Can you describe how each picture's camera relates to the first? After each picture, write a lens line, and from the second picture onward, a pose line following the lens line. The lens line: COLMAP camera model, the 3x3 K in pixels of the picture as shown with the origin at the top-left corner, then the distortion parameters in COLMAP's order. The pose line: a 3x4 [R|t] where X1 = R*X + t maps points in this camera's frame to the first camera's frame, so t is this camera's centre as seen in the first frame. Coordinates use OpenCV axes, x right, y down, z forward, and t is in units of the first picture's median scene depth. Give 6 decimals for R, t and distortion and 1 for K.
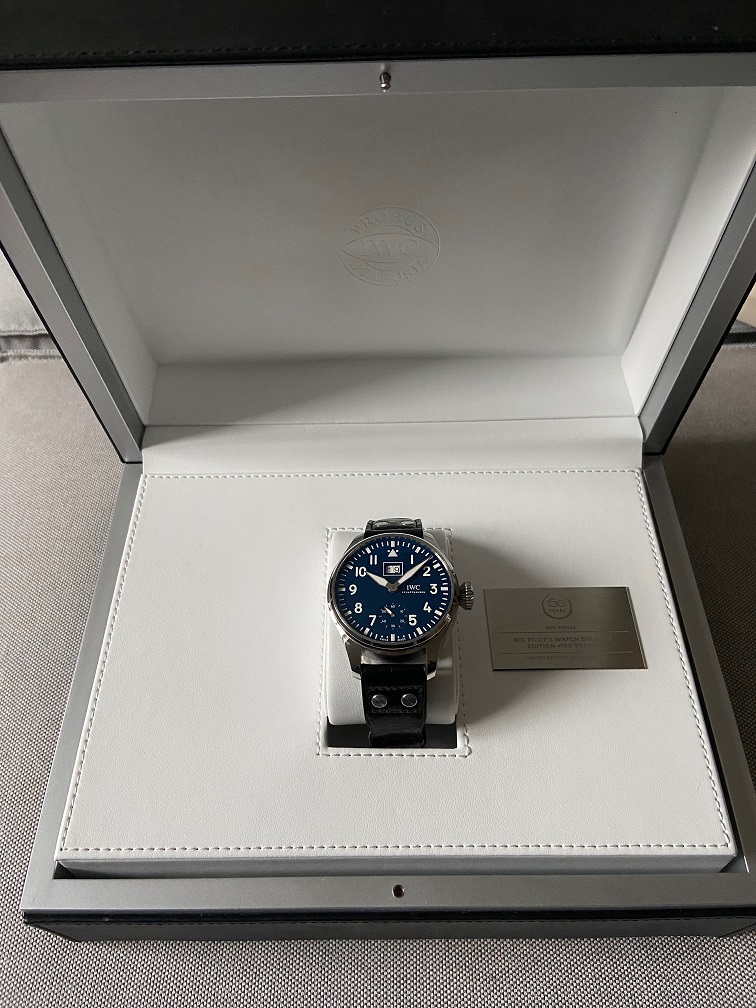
lens RADIAL K [[794.0, 0, 379.0], [0, 794.0, 498.5], [0, 0, 1]] dist [0.144486, -0.223036]
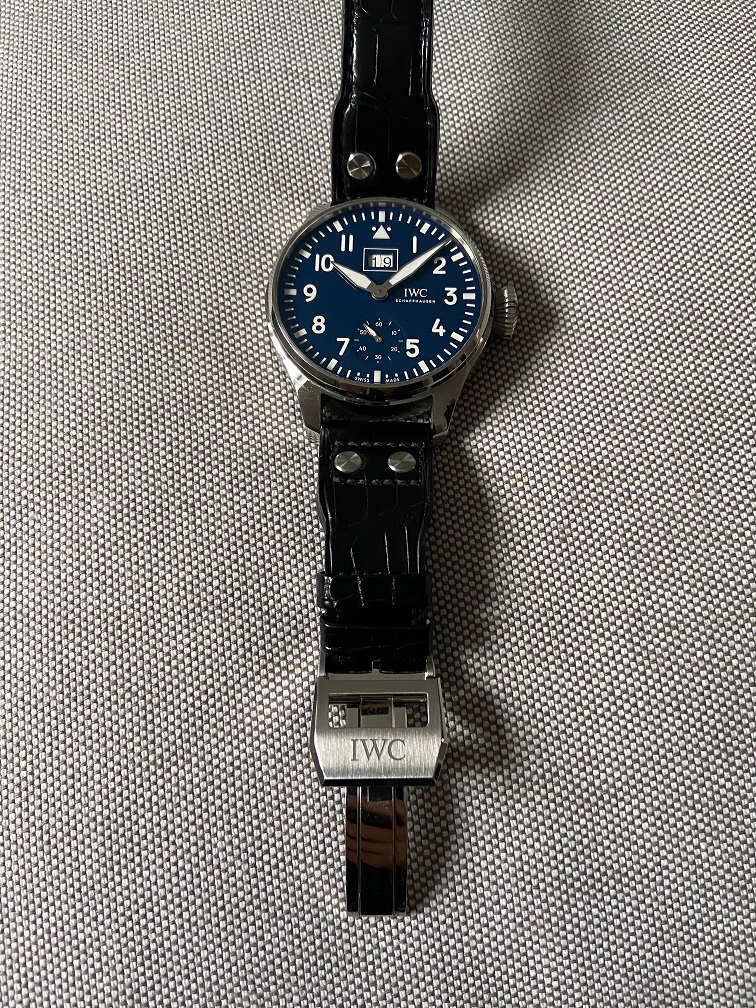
lens RADIAL K [[794.0, 0, 379.0], [0, 794.0, 498.5], [0, 0, 1]] dist [0.144486, -0.223036]
pose [[0.998952, 0.026924, 0.037014, -0.000384], [-0.035566, 0.965636, 0.257455, 0.106237], [-0.028810, -0.258502, 0.965581, 0.400846]]
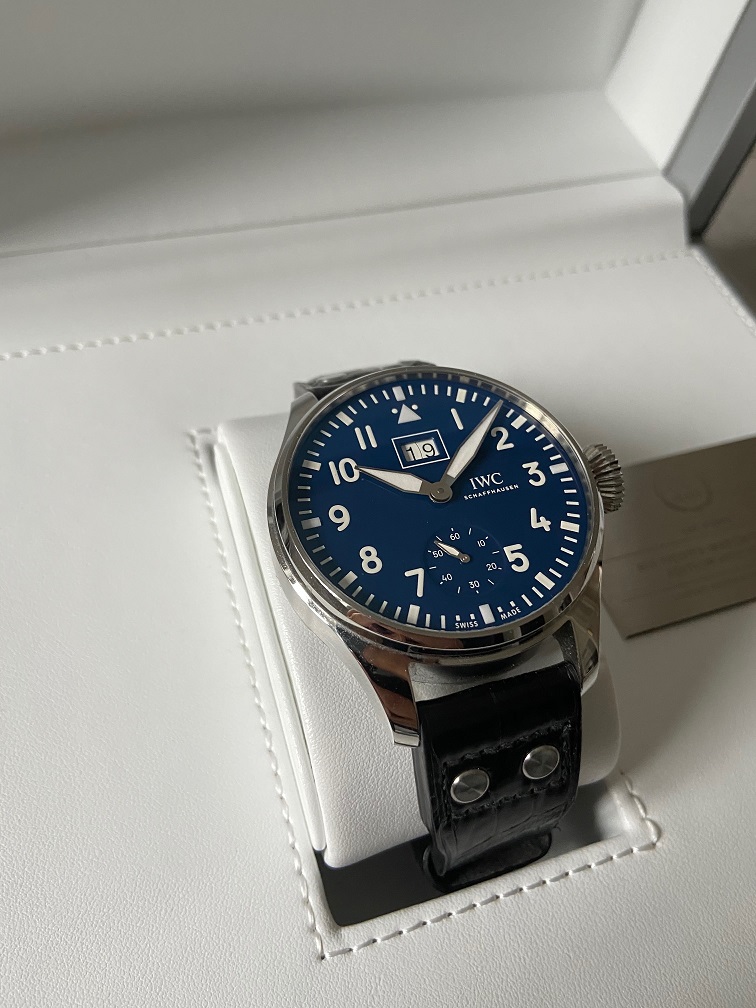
lens RADIAL K [[790.2, 0, 378.0], [0, 790.2, 504.0], [0, 0, 1]] dist [0.154365, -0.216788]
pose [[0.944476, -0.197564, 0.262553, -0.111733], [0.190769, 0.980289, 0.051394, 0.091687], [-0.267531, 0.001547, 0.963548, 0.629794]]
